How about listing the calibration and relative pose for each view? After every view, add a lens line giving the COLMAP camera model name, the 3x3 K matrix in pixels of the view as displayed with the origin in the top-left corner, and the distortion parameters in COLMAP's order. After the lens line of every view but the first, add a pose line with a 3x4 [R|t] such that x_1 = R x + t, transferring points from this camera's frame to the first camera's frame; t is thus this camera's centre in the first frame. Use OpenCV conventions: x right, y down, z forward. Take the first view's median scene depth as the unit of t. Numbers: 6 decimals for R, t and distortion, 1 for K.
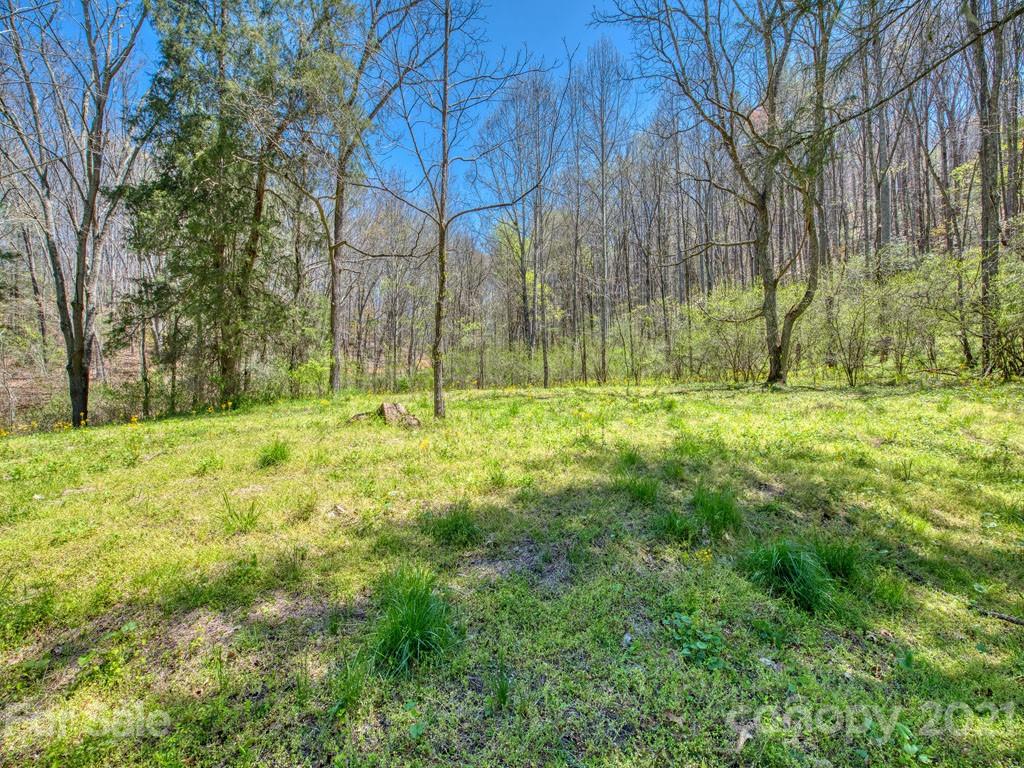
lens RADIAL K [[406.8, 0, 512.0], [0, 406.8, 384.0], [0, 0, 1]] dist [-0.000492, -0.007372]
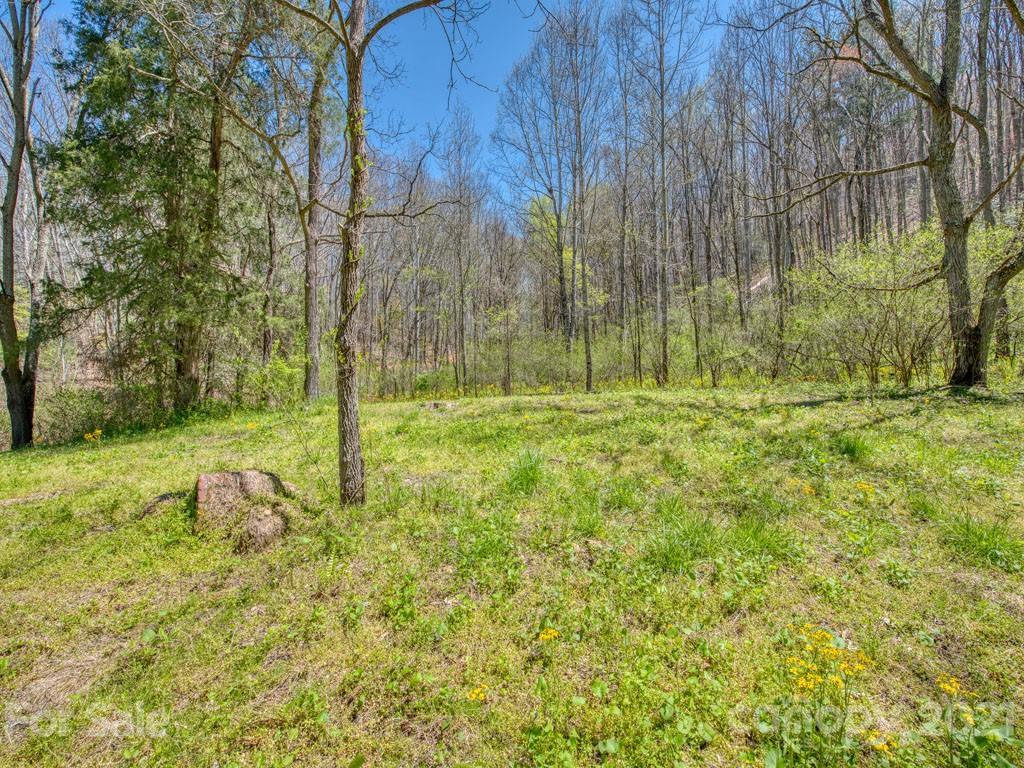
lens RADIAL K [[406.8, 0, 512.0], [0, 406.8, 384.0], [0, 0, 1]] dist [-0.000492, -0.007372]
pose [[0.995340, -0.009524, -0.095954, 0.009190], [0.011394, 0.999755, 0.018956, -0.014321], [0.095750, -0.019961, 0.995205, 0.182134]]
